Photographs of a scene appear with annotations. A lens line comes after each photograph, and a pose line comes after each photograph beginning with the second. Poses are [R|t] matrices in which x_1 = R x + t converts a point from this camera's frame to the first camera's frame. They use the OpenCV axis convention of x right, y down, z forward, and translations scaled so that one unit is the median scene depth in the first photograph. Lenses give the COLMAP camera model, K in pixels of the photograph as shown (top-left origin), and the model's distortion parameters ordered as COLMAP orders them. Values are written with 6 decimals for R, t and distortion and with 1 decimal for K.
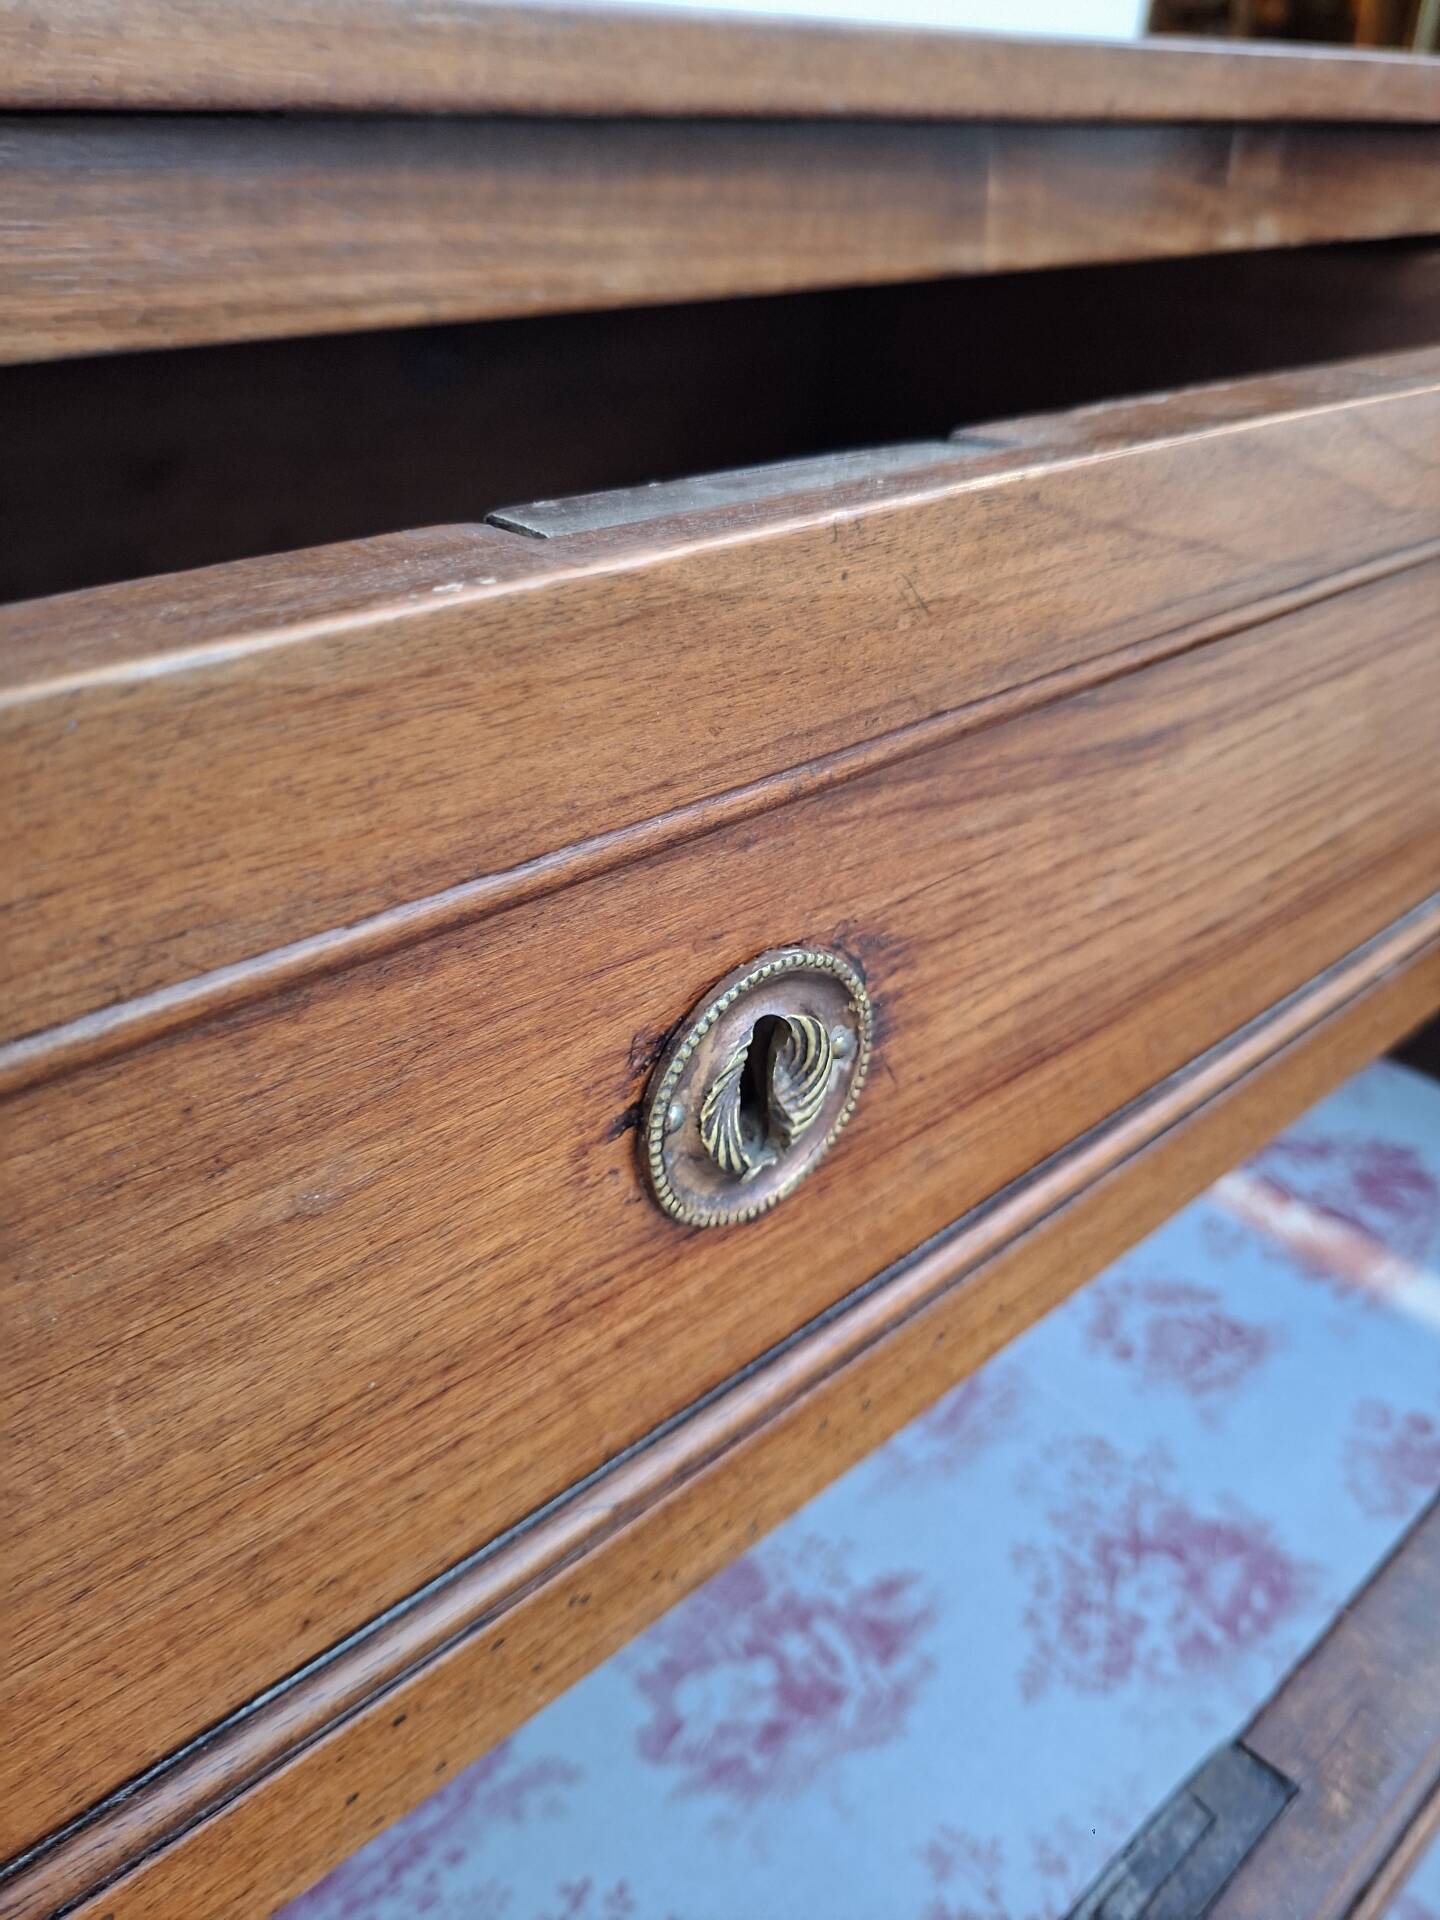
lens RADIAL K [[1321.5, 0, 724.9], [0, 1321.5, 980.1], [0, 0, 1]] dist [0.106487, -0.132330]
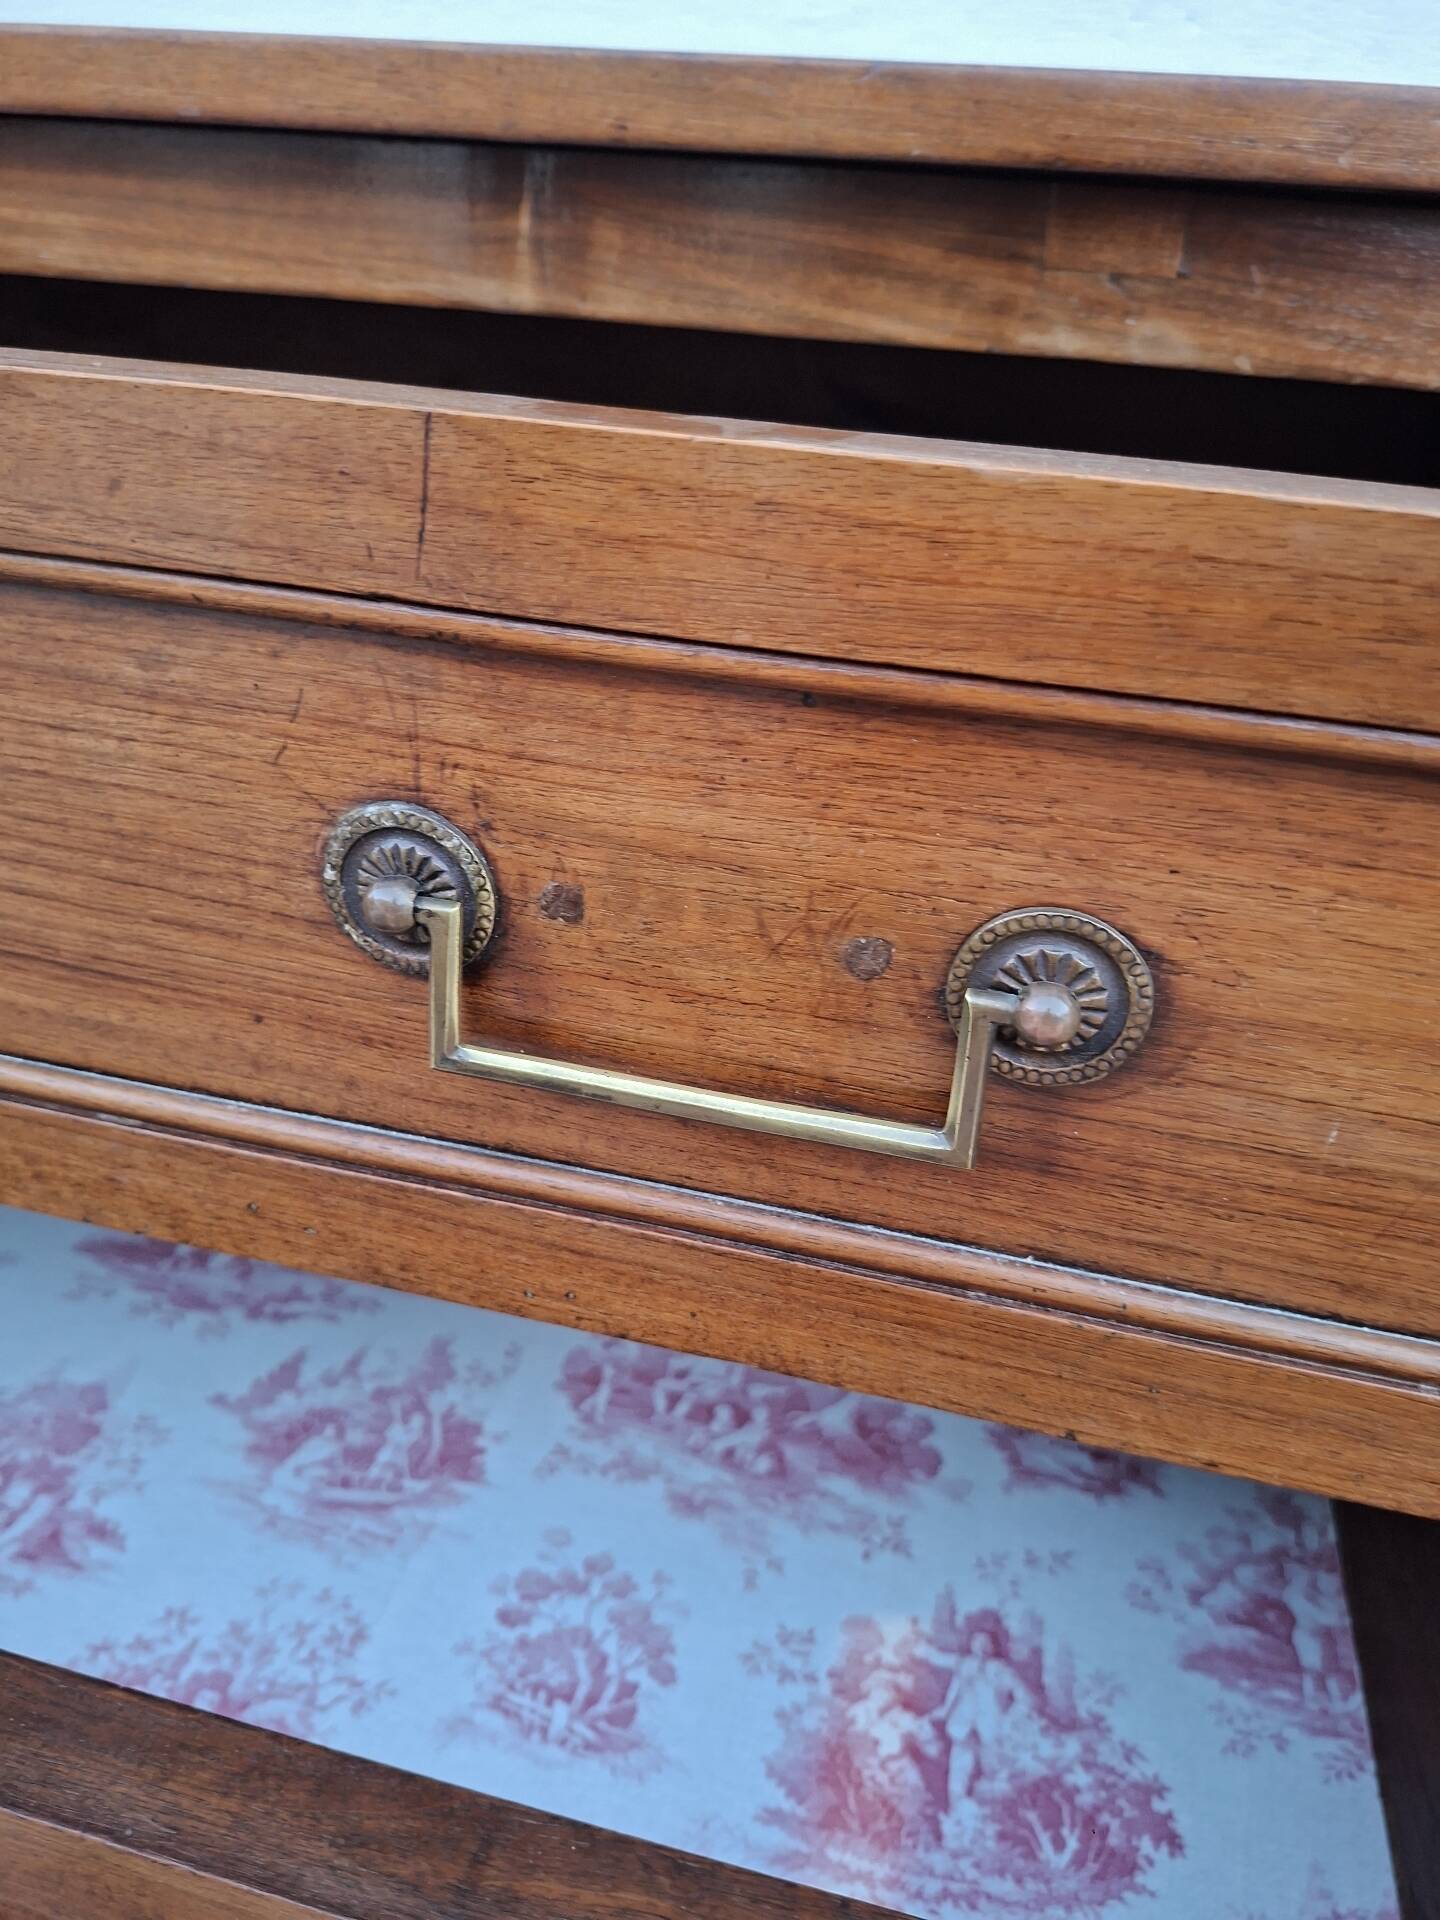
lens RADIAL K [[1355.3, 0, 700.0], [0, 1355.3, 970.2], [0, 0, 1]] dist [0.071609, -0.079223]
pose [[0.569252, 0.433787, -0.698413, 0.978421], [-0.478364, 0.865642, 0.147756, -0.303907], [0.668670, 0.249985, 0.700277, 0.492509]]
